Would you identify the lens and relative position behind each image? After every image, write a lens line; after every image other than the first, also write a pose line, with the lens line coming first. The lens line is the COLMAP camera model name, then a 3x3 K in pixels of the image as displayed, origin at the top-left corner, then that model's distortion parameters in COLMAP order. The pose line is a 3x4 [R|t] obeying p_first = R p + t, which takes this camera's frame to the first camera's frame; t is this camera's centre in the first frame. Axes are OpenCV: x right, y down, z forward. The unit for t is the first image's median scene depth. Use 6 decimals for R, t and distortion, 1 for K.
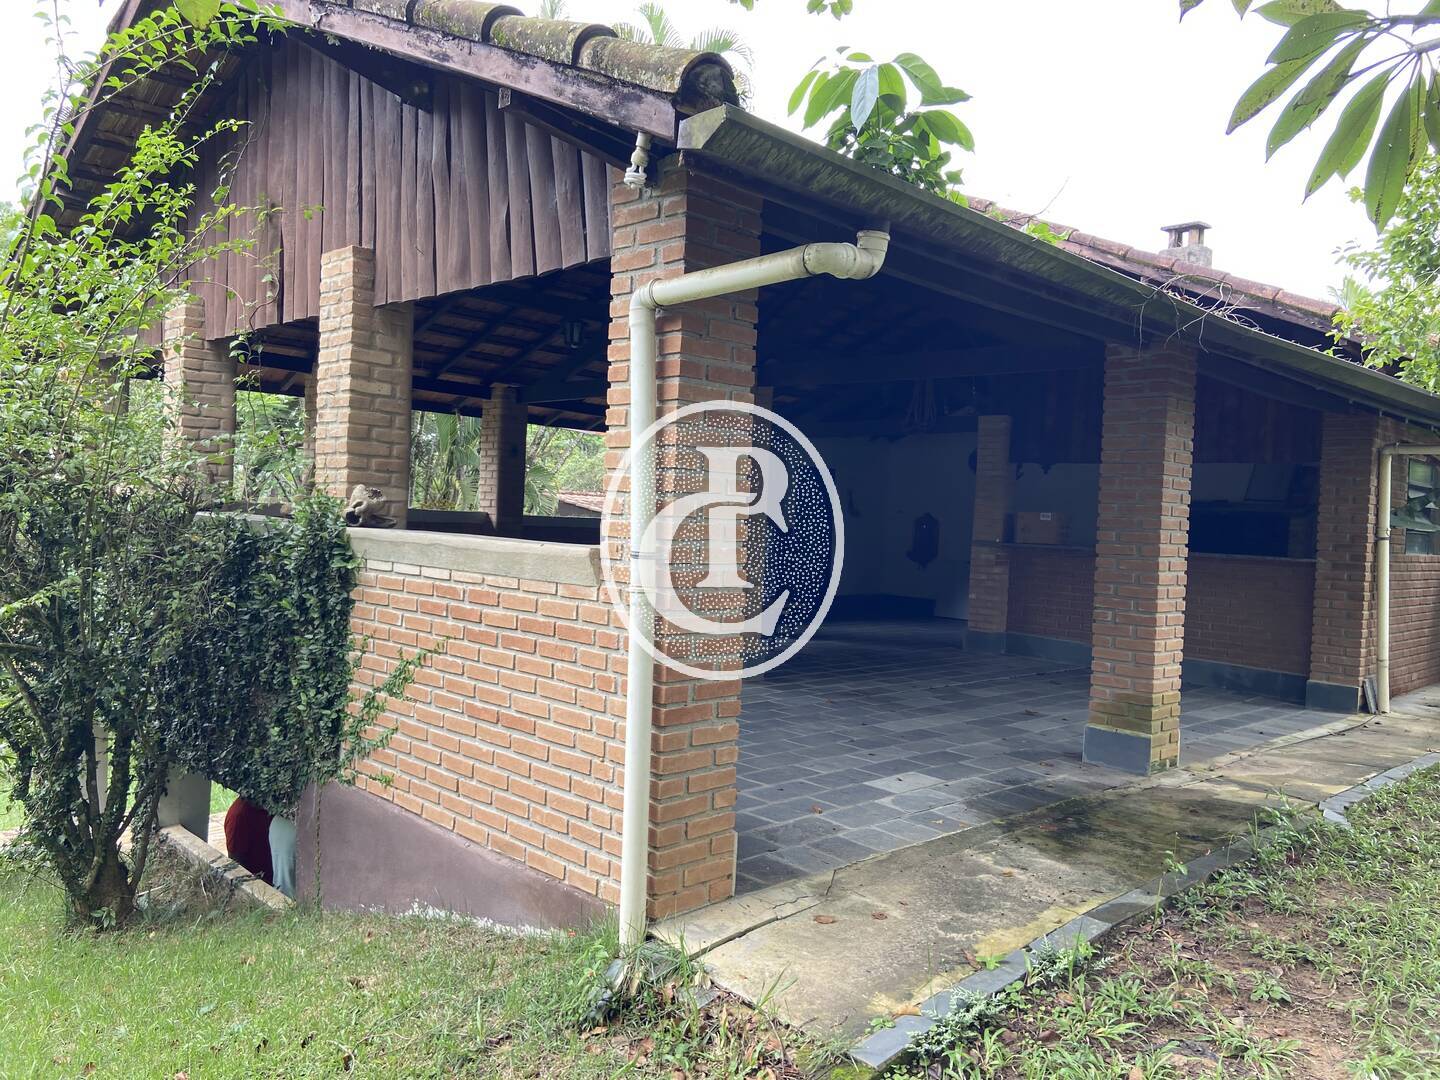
lens RADIAL K [[1078.1, 0, 720.0], [0, 1078.1, 540.0], [0, 0, 1]] dist [0.114735, -0.129438]
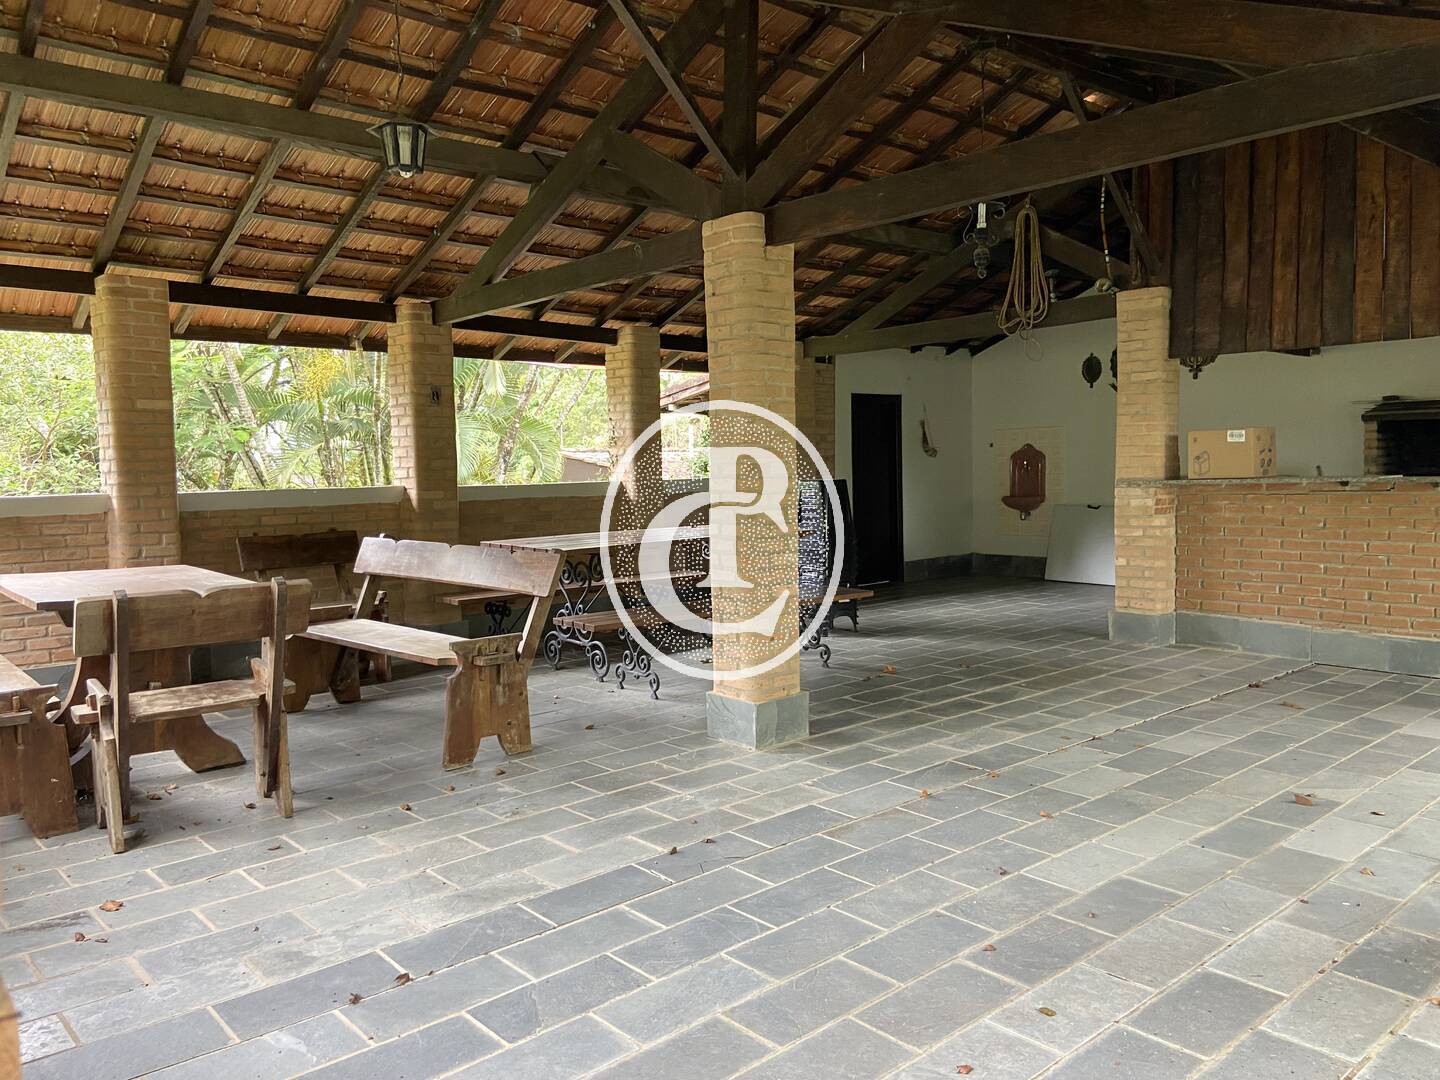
lens RADIAL K [[1078.1, 0, 720.0], [0, 1078.1, 540.0], [0, 0, 1]] dist [0.114735, -0.129438]
pose [[0.996047, -0.063566, -0.062048, 0.027579], [0.066386, 0.996801, 0.044497, -0.008872], [0.059021, -0.048440, 0.997081, 0.312243]]
